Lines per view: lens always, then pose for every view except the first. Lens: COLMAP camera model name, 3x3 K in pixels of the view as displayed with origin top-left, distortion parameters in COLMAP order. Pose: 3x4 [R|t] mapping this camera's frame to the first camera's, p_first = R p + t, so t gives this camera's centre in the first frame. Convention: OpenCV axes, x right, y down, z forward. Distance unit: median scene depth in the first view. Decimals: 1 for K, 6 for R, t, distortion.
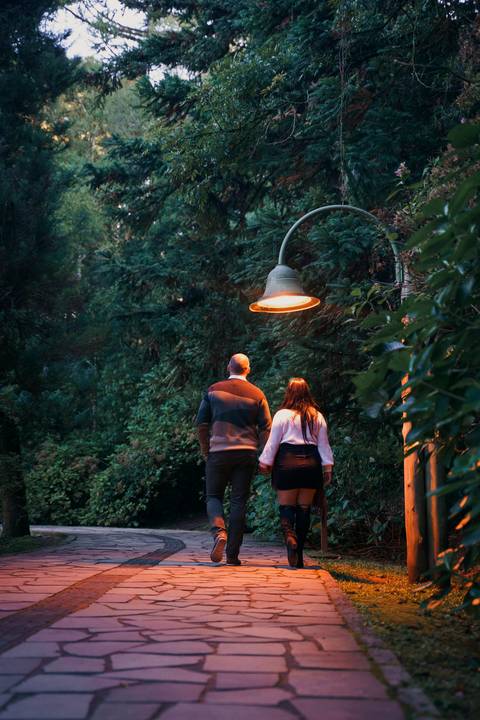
lens RADIAL K [[1171.5, 0, 240.2], [0, 1171.5, 360.2], [0, 0, 1]] dist [0.039091, 0.000000]
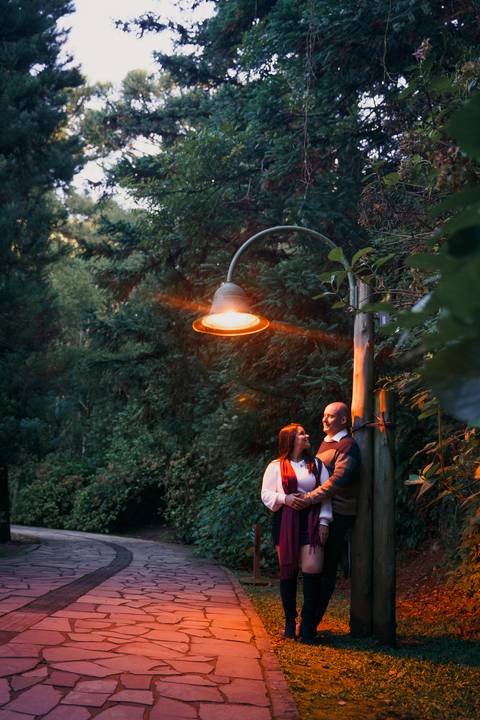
lens RADIAL K [[730.4, 0, 239.8], [0, 730.4, 359.4], [0, 0, 1]] dist [-0.098199, 0.000000]
pose [[0.997400, 0.056852, 0.044294, 0.009863], [-0.052977, 0.995037, -0.084229, 0.013344], [-0.048863, 0.081663, 0.995462, 0.200760]]
